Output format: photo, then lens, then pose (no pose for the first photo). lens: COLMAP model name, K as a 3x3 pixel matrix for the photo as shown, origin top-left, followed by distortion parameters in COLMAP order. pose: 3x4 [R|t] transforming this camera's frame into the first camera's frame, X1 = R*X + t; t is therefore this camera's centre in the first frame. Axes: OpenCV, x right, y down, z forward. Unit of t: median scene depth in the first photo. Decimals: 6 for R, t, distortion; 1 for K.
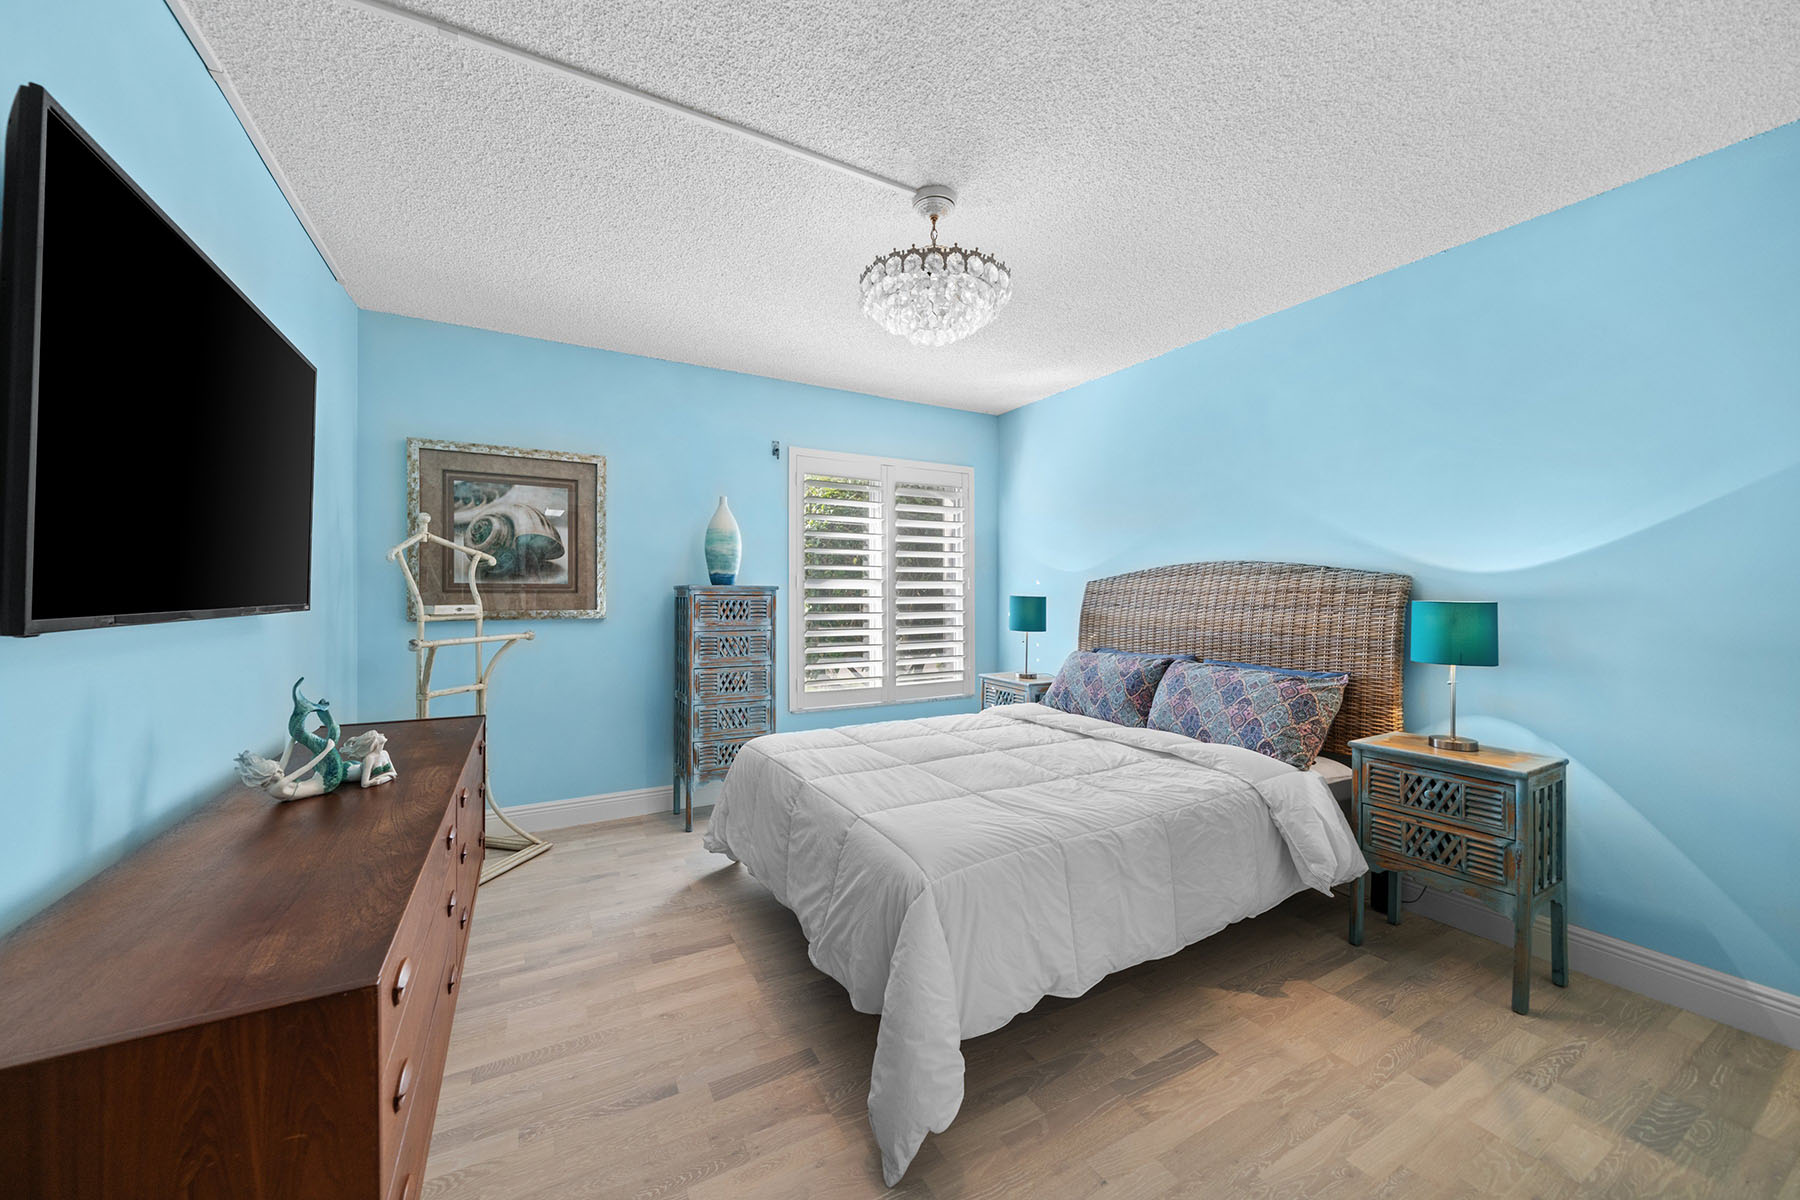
lens RADIAL K [[672.0, 0, 900.6], [0, 672.0, 593.5], [0, 0, 1]] dist [0.002105, 0.000063]
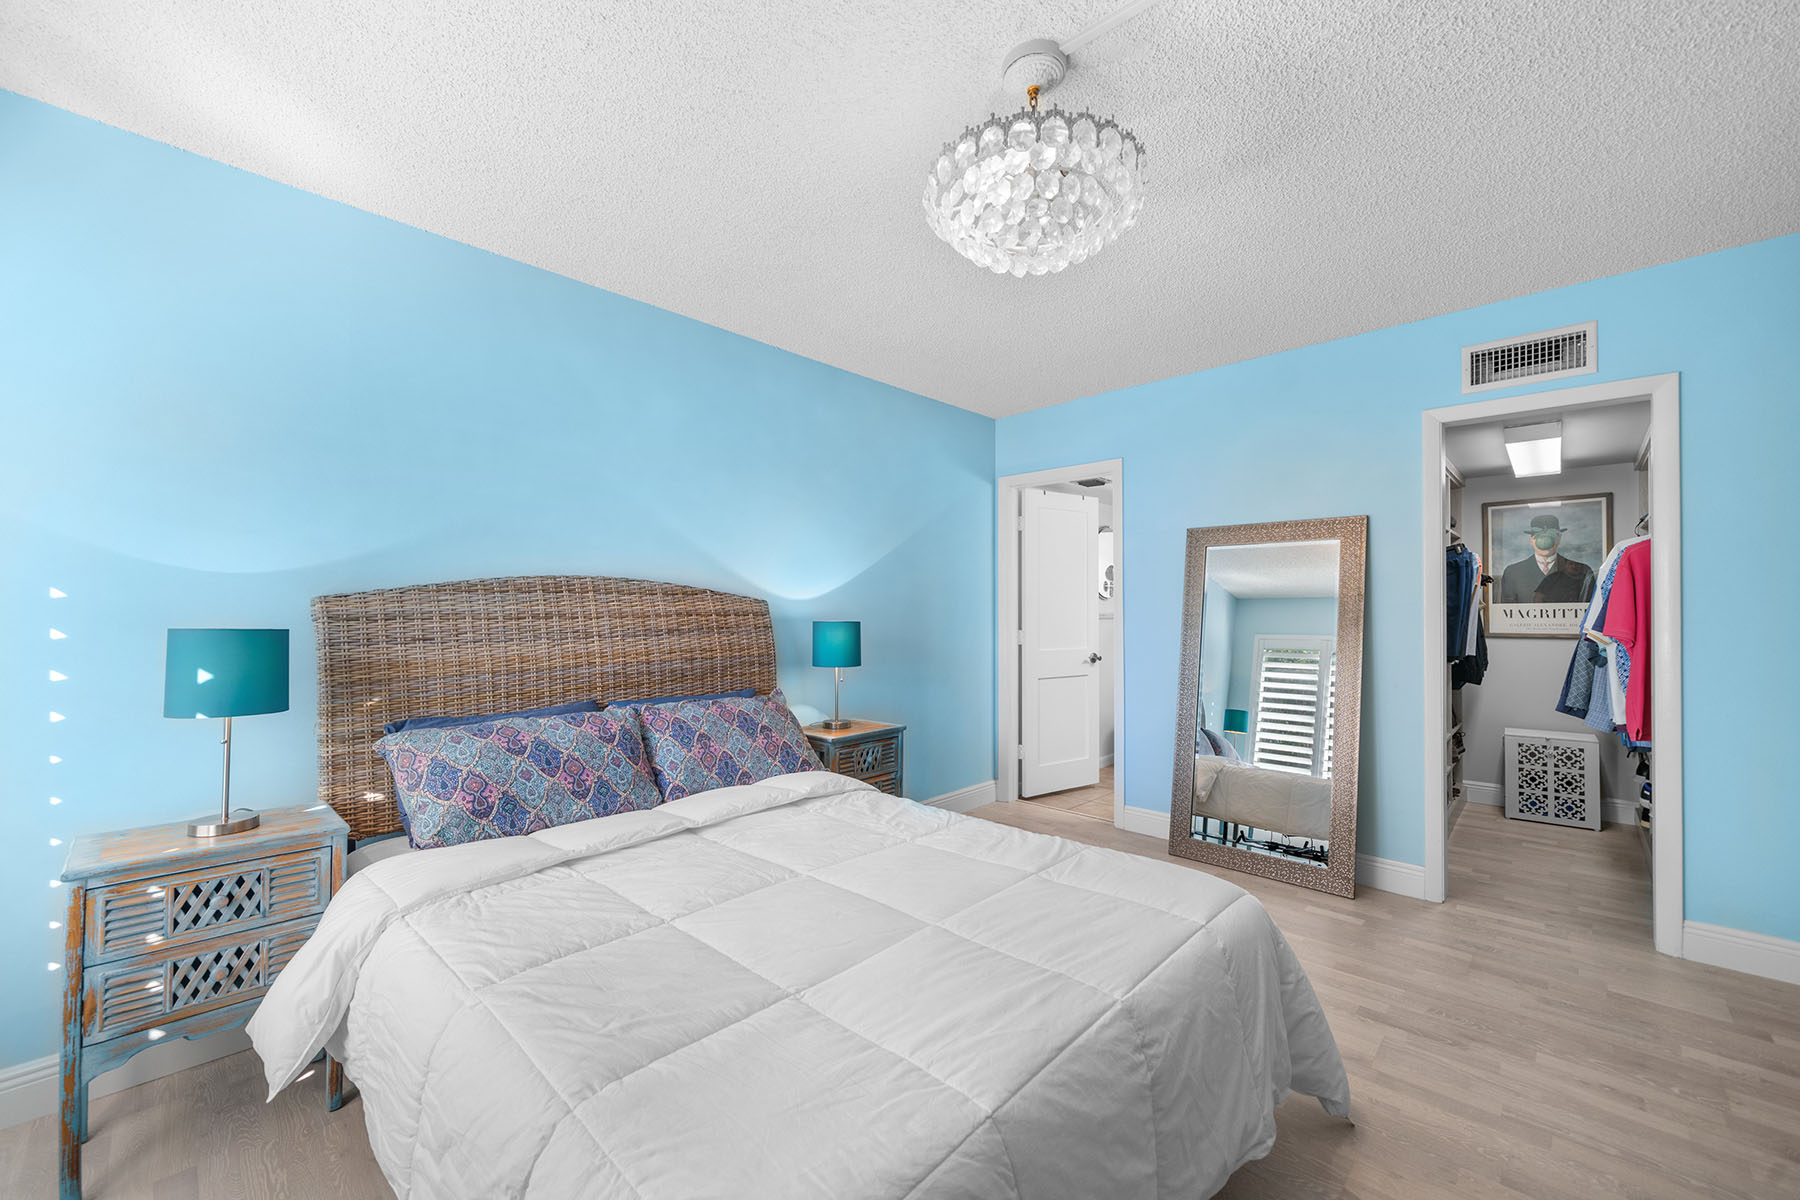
lens RADIAL K [[724.5, 0, 863.9], [0, 724.5, 603.0], [0, 0, 1]] dist [0.001633, 0.000246]
pose [[-0.292220, 0.006726, 0.956328, -0.470053], [0.000113, 0.999976, -0.006999, -0.011764], [-0.956351, -0.001937, -0.292213, 1.039275]]
